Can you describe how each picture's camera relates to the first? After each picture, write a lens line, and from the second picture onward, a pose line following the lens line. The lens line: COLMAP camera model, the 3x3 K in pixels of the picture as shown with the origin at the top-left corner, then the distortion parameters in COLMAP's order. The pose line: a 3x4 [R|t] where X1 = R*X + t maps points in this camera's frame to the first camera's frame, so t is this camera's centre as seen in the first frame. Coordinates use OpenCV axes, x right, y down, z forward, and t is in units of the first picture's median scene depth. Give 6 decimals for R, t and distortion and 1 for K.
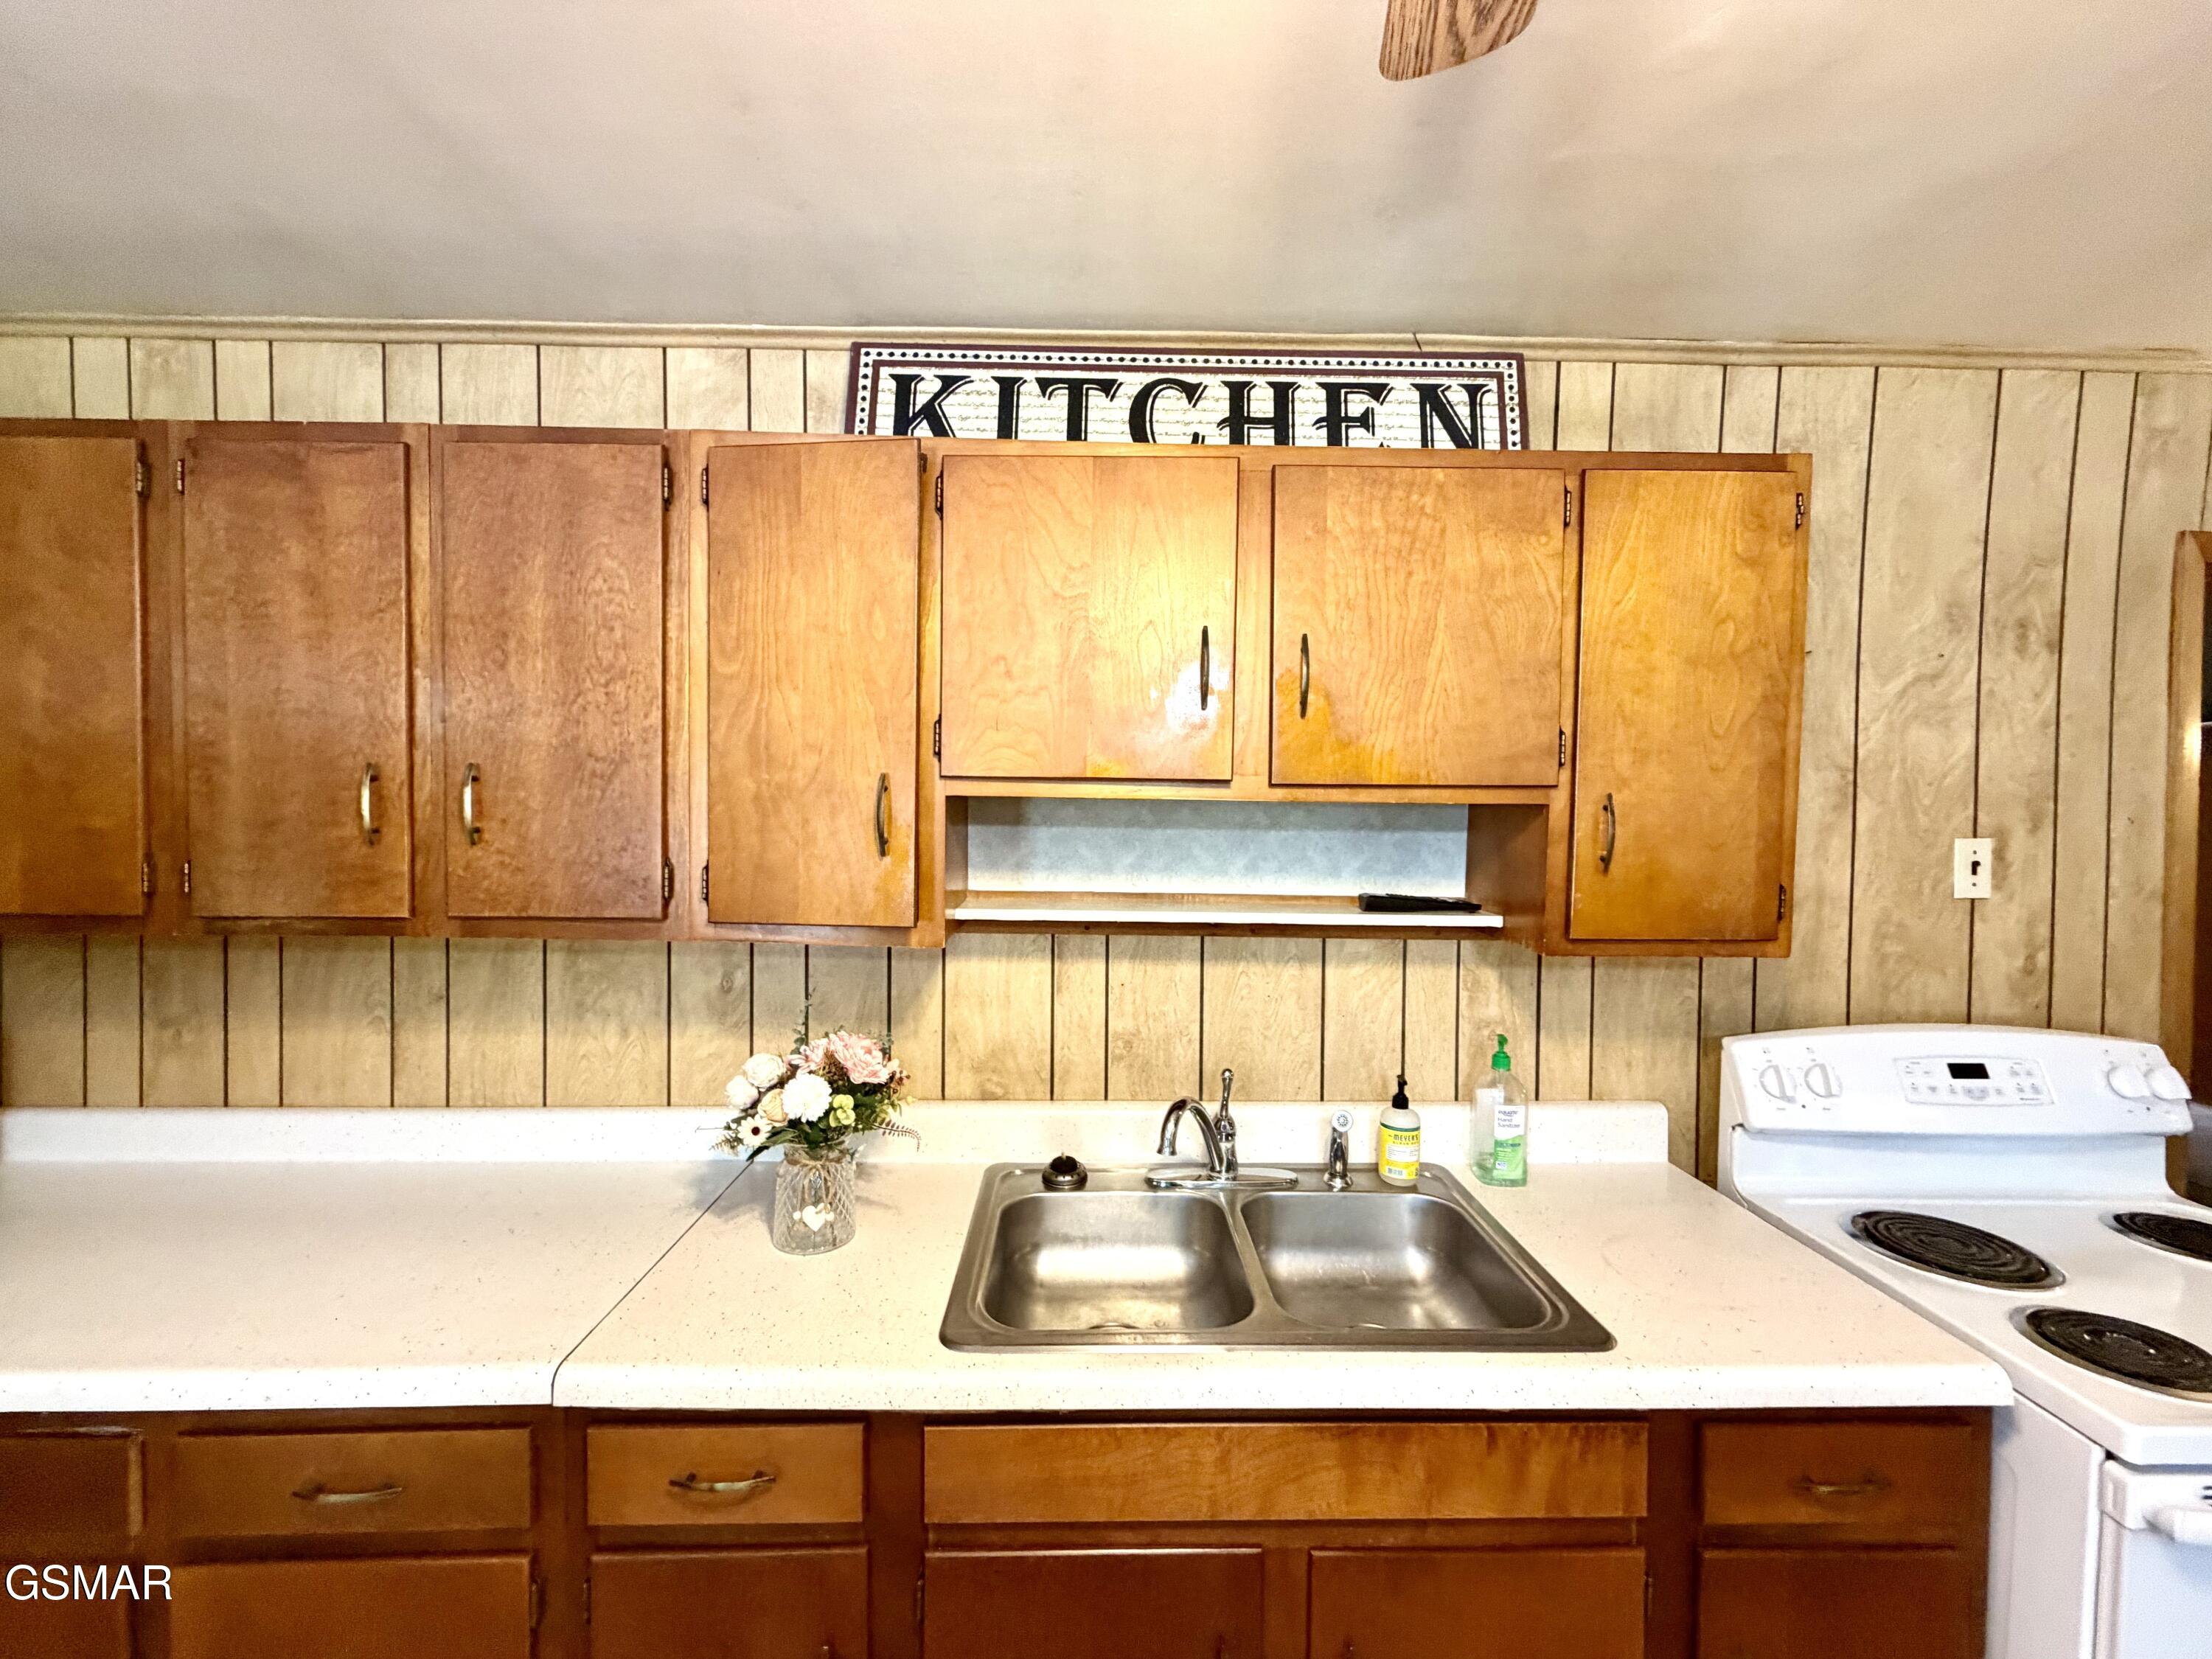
lens RADIAL K [[881.8, 0, 1101.5], [0, 881.8, 830.9], [0, 0, 1]] dist [-0.000282, 0.000109]
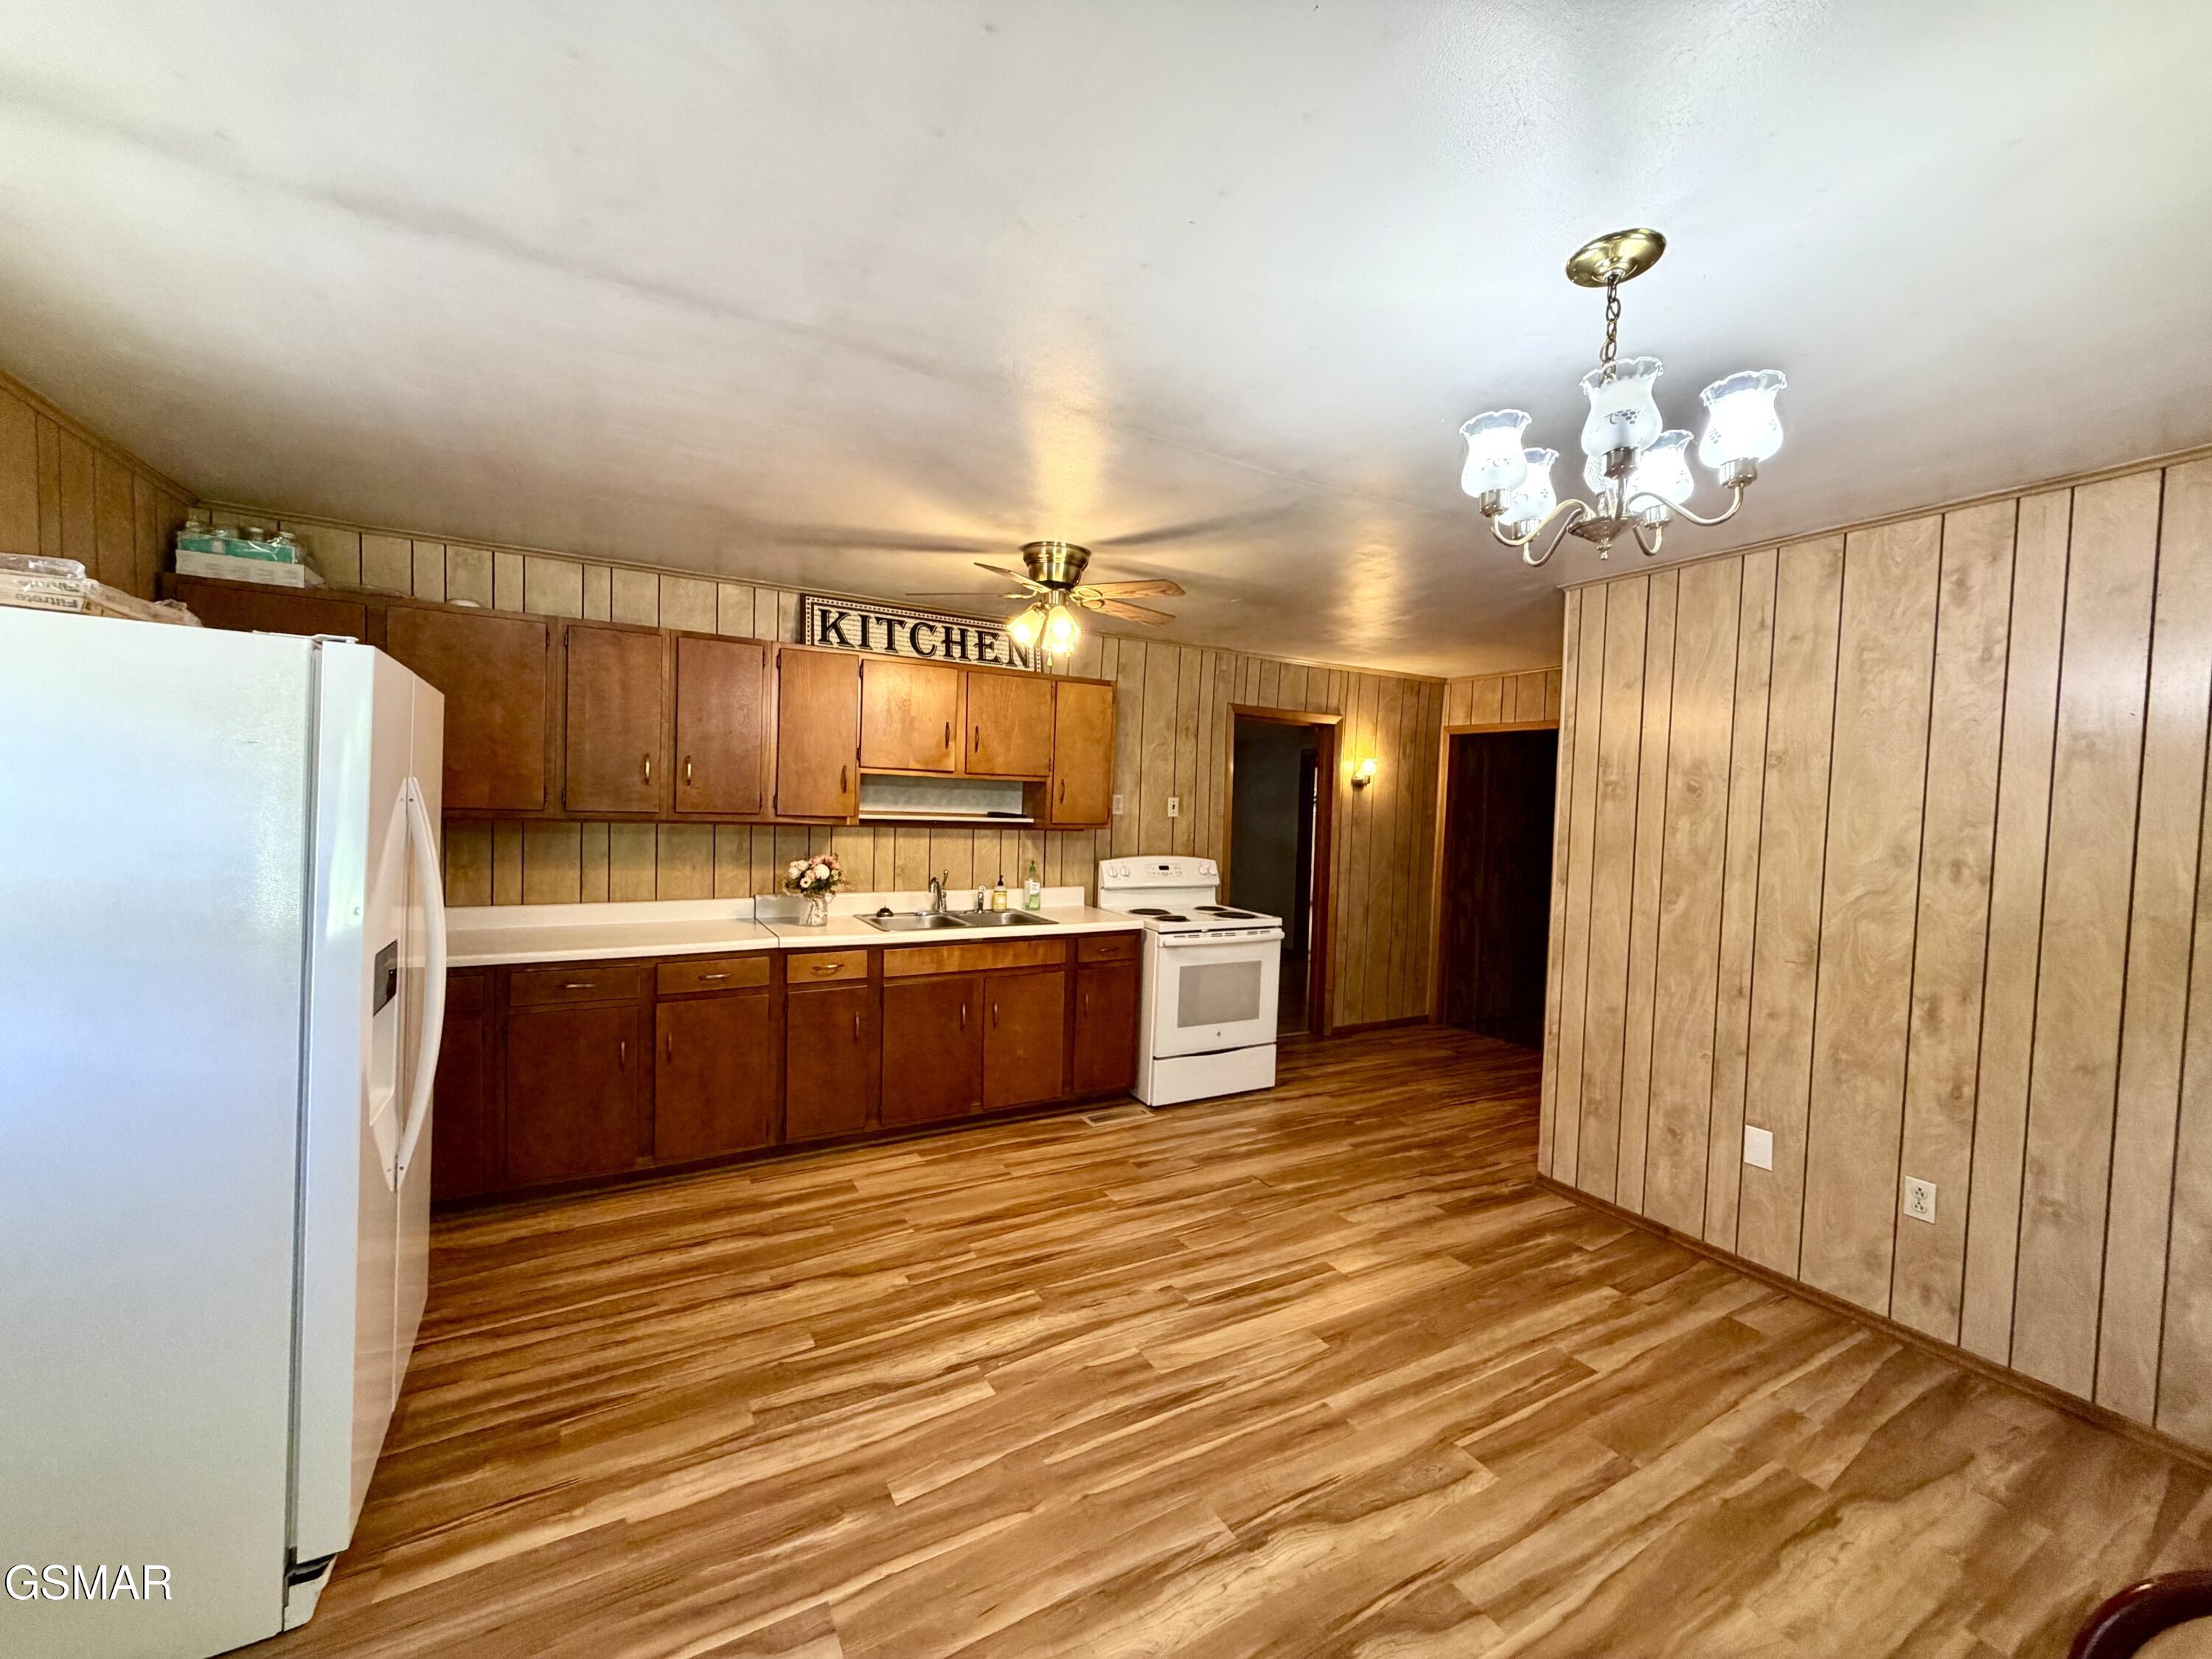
lens RADIAL K [[881.8, 0, 1101.5], [0, 881.8, 830.9], [0, 0, 1]] dist [-0.000282, 0.000109]
pose [[0.877114, 0.000862, 0.480282, -0.756521], [-0.009557, 0.999832, 0.015660, 0.084670], [-0.480188, -0.018326, 0.876974, -1.684806]]
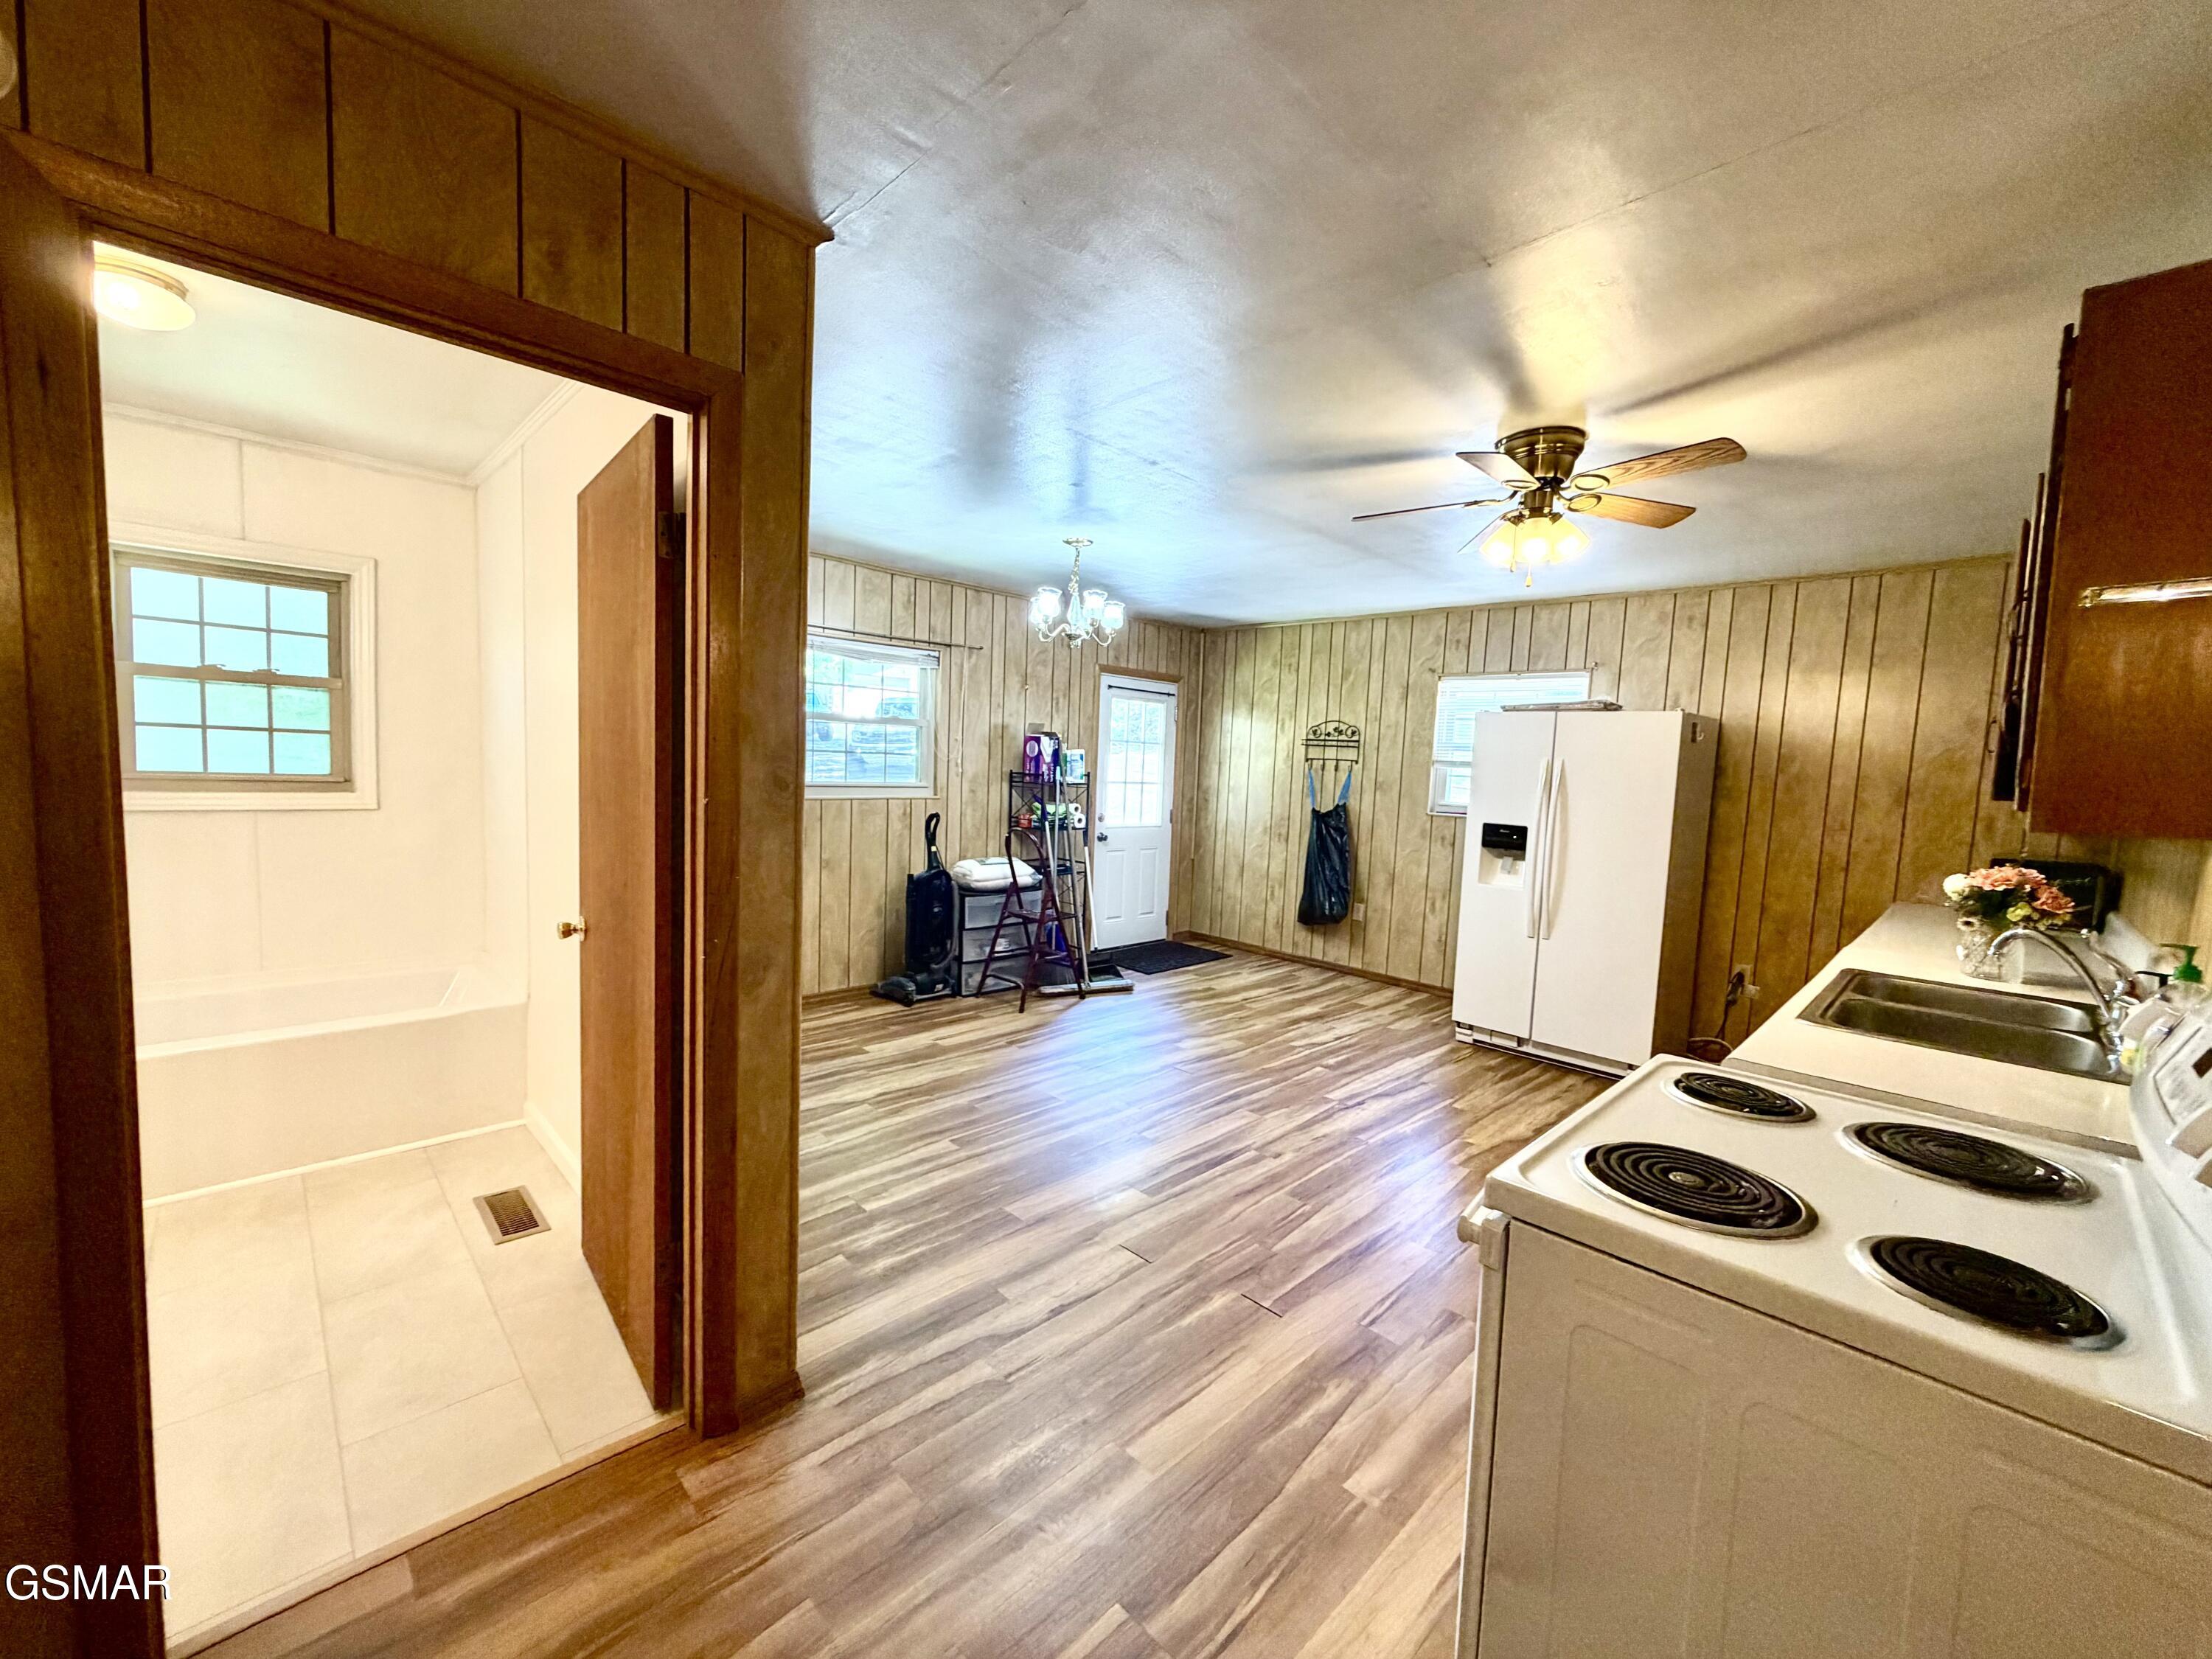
lens RADIAL K [[881.8, 0, 1101.5], [0, 881.8, 830.9], [0, 0, 1]] dist [-0.000282, 0.000109]
pose [[-0.725290, 0.013010, -0.688321, 1.888199], [-0.067850, 0.993603, 0.090275, 0.109029], [0.685092, 0.112178, -0.719767, 0.875979]]
